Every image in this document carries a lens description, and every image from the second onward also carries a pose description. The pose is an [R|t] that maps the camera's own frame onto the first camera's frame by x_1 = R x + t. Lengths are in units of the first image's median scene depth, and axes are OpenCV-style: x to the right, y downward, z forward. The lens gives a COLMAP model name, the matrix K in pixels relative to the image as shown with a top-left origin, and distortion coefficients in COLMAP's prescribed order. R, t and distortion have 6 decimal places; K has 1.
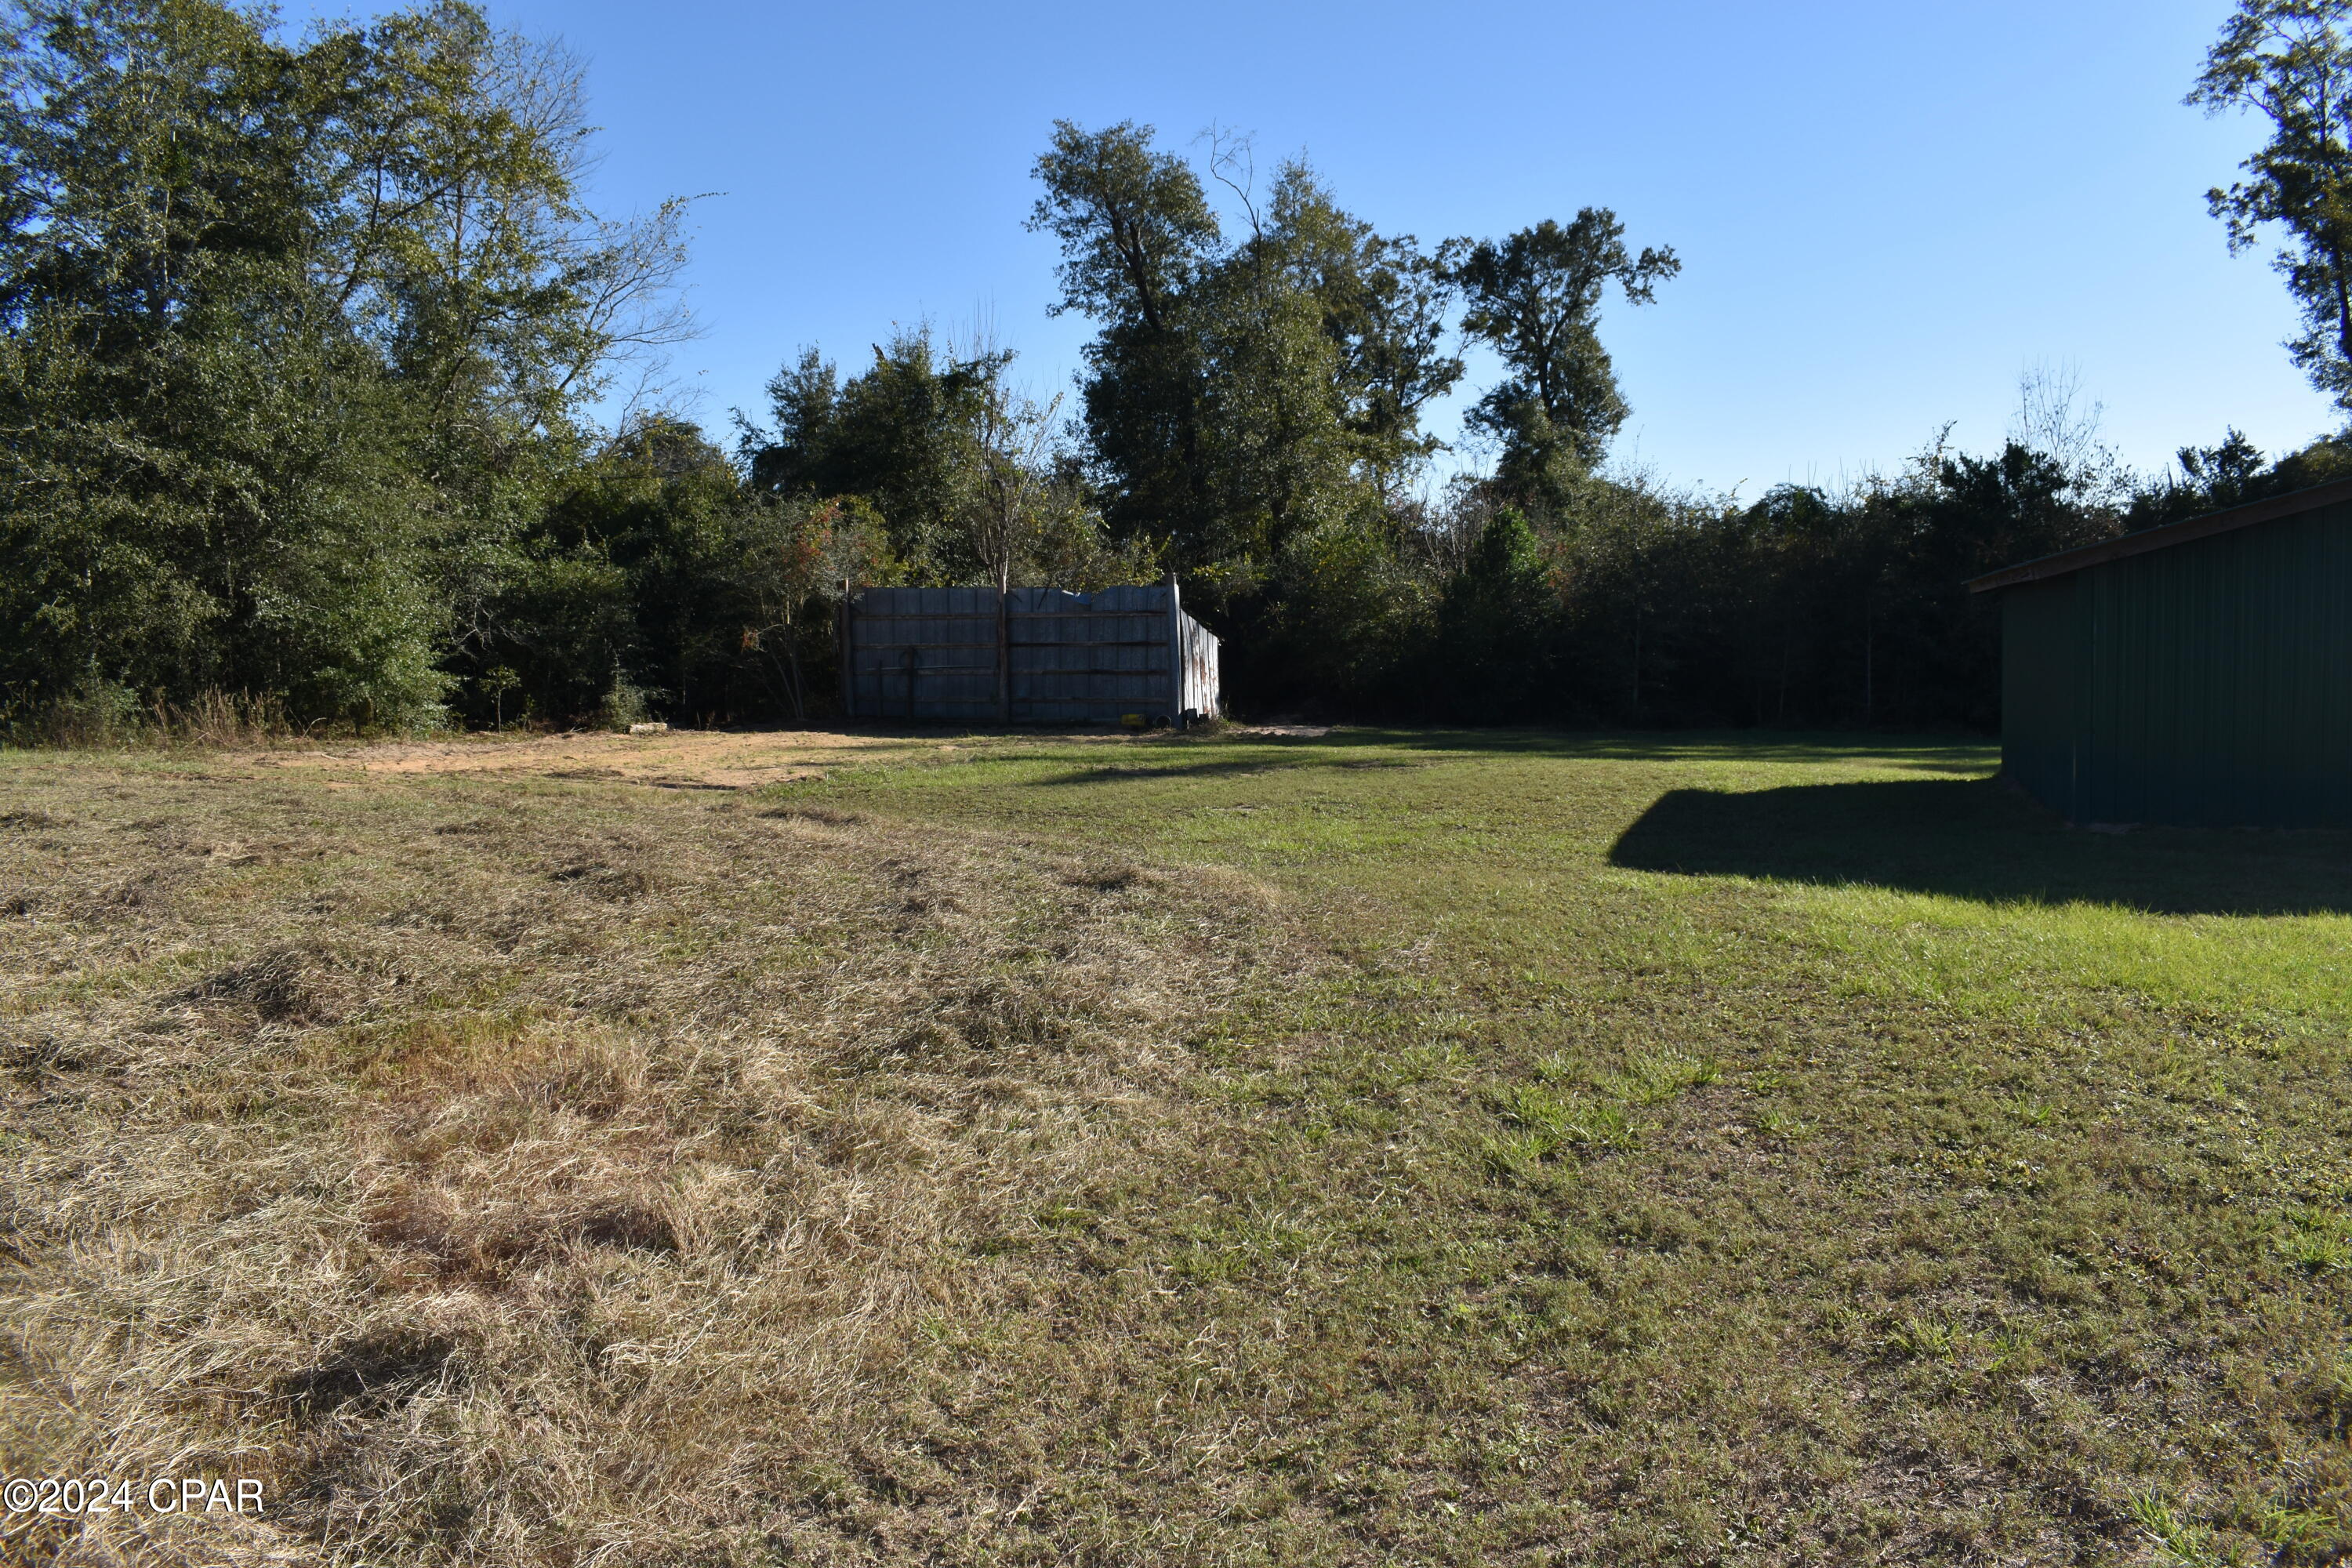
lens RADIAL K [[1830.0, 0, 1184.5], [0, 1830.0, 784.0], [0, 0, 1]] dist [-0.097641, 0.016105]
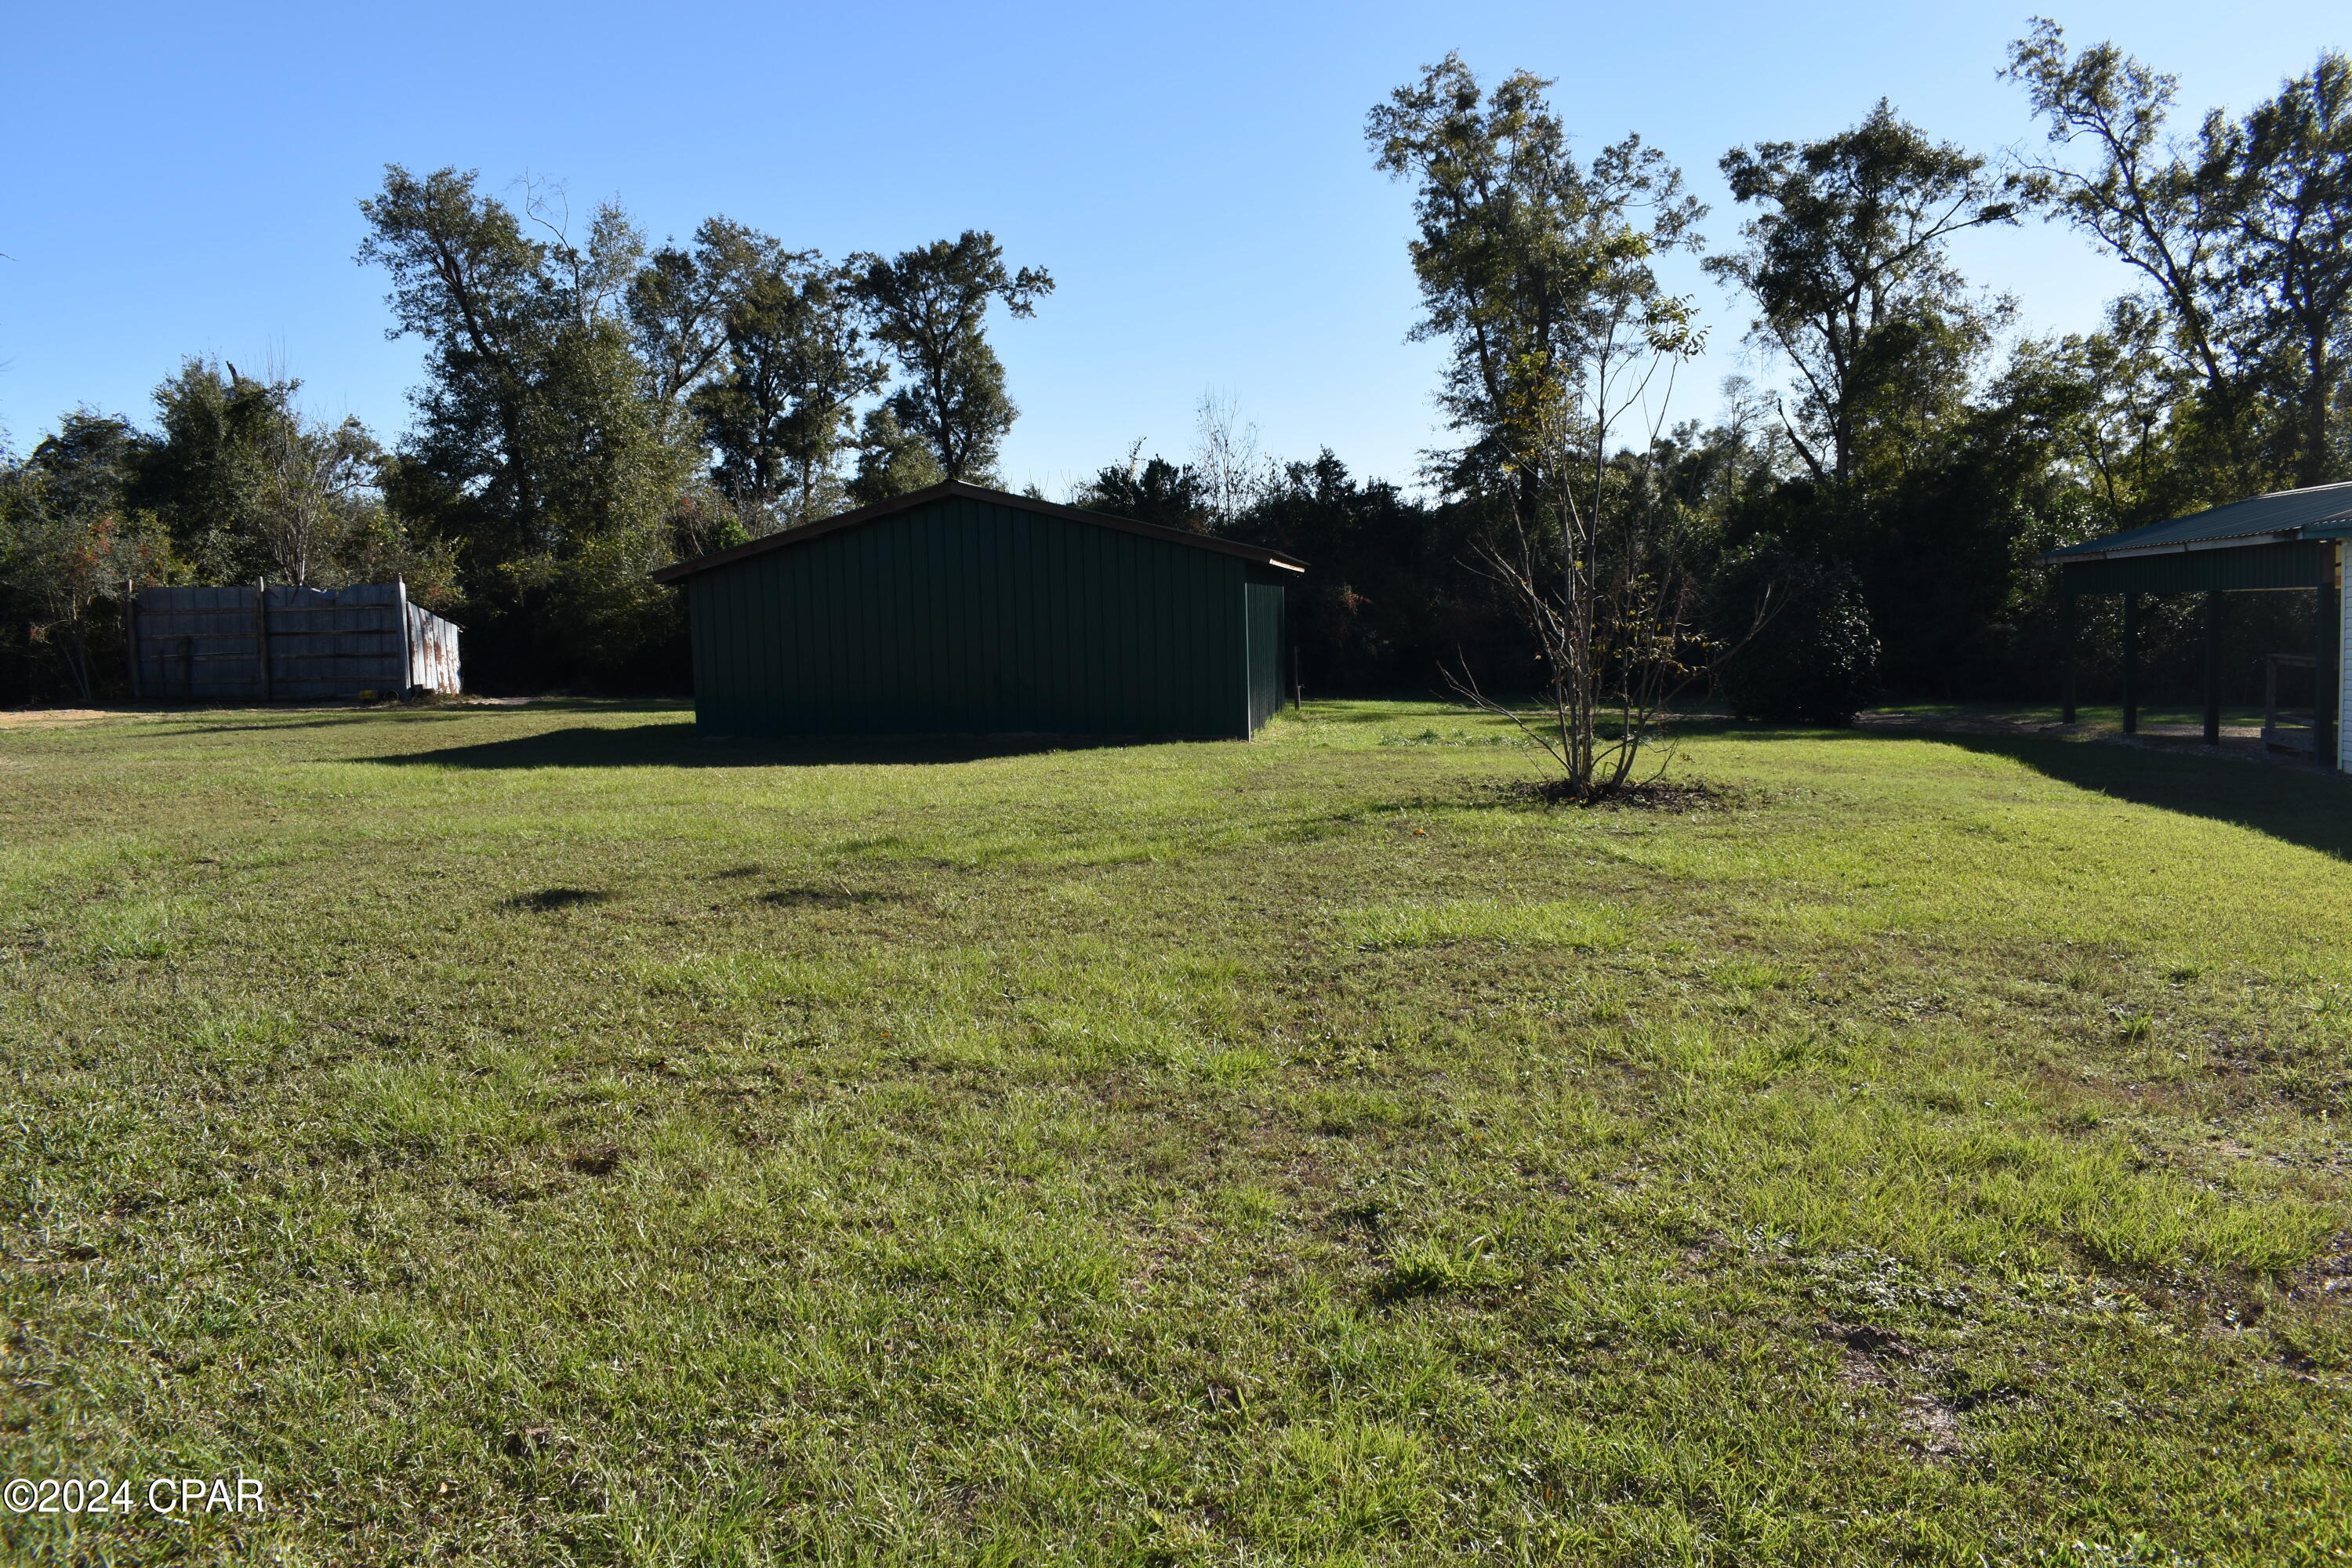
lens RADIAL K [[1830.0, 0, 1184.5], [0, 1830.0, 784.0], [0, 0, 1]] dist [-0.097641, 0.016105]
pose [[0.974595, -0.026581, 0.222392, 0.195271], [0.024336, 0.999622, 0.012828, 0.018266], [-0.222648, -0.007090, 0.974873, -0.233645]]
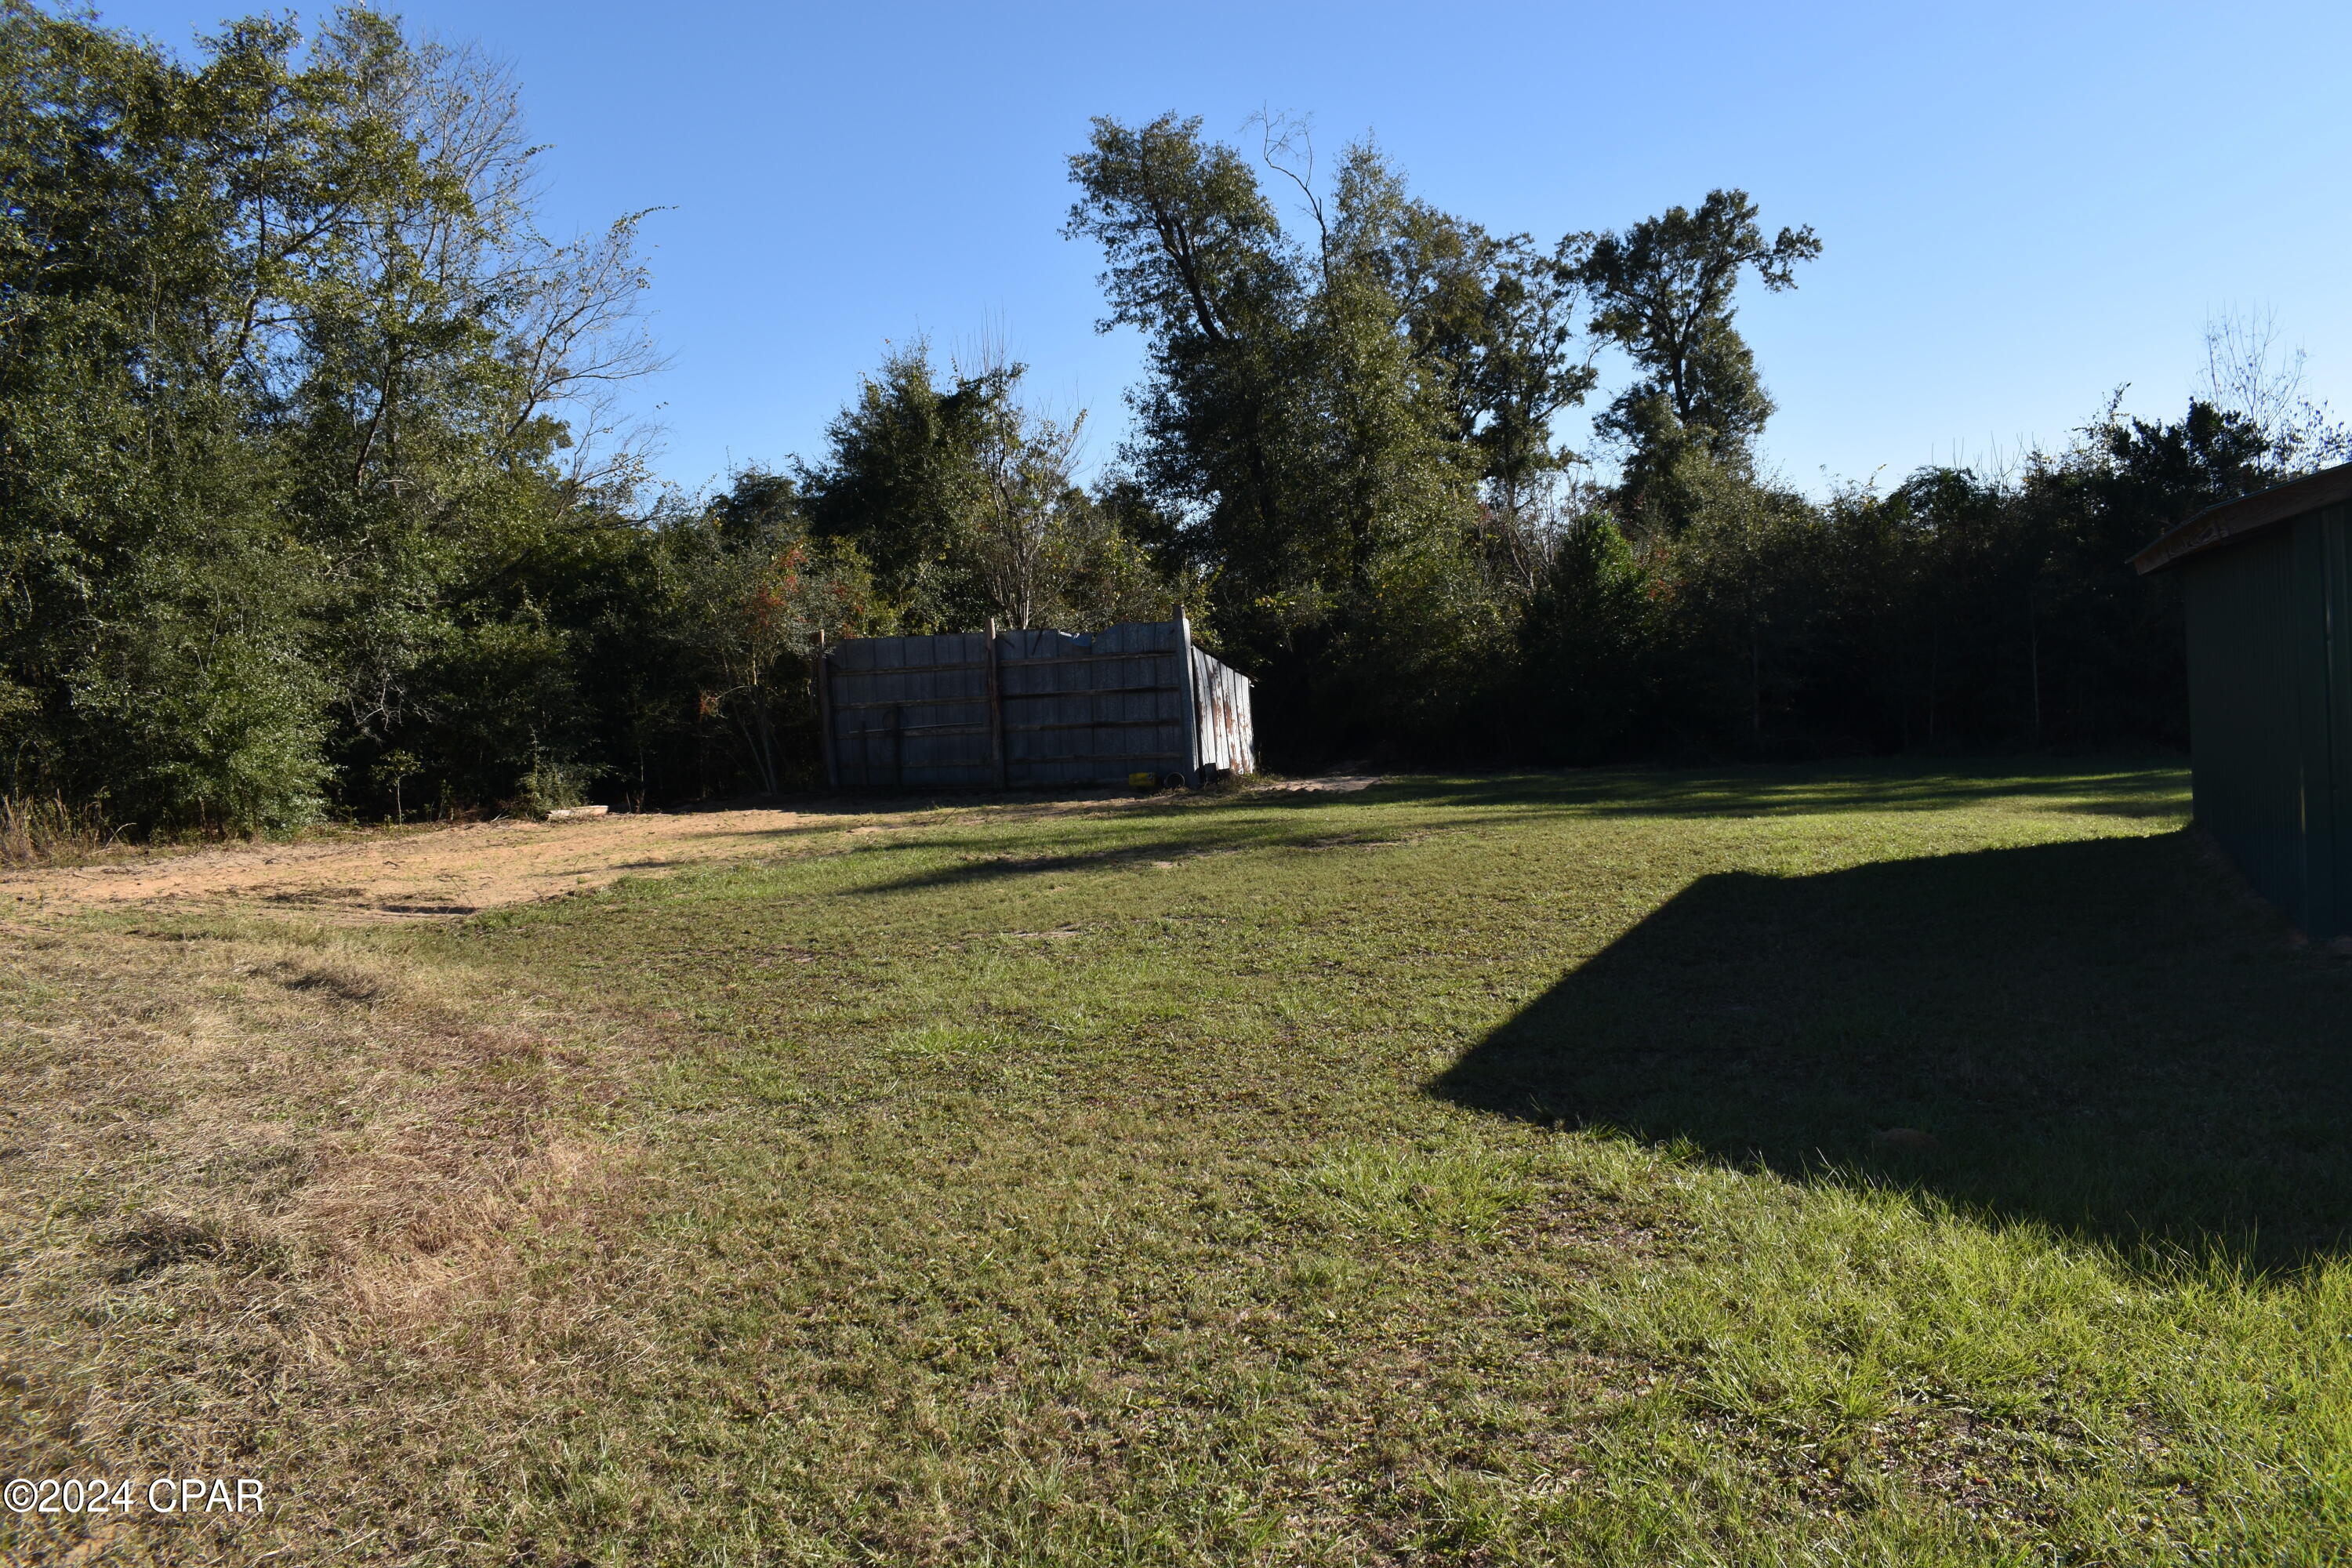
lens RADIAL K [[1830.0, 0, 1184.5], [0, 1830.0, 784.0], [0, 0, 1]] dist [-0.097641, 0.016105]
pose [[0.994303, -0.040448, -0.098620, 0.063542], [0.038412, 0.999010, -0.022456, -0.010778], [0.099431, 0.018540, 0.994872, 0.127940]]
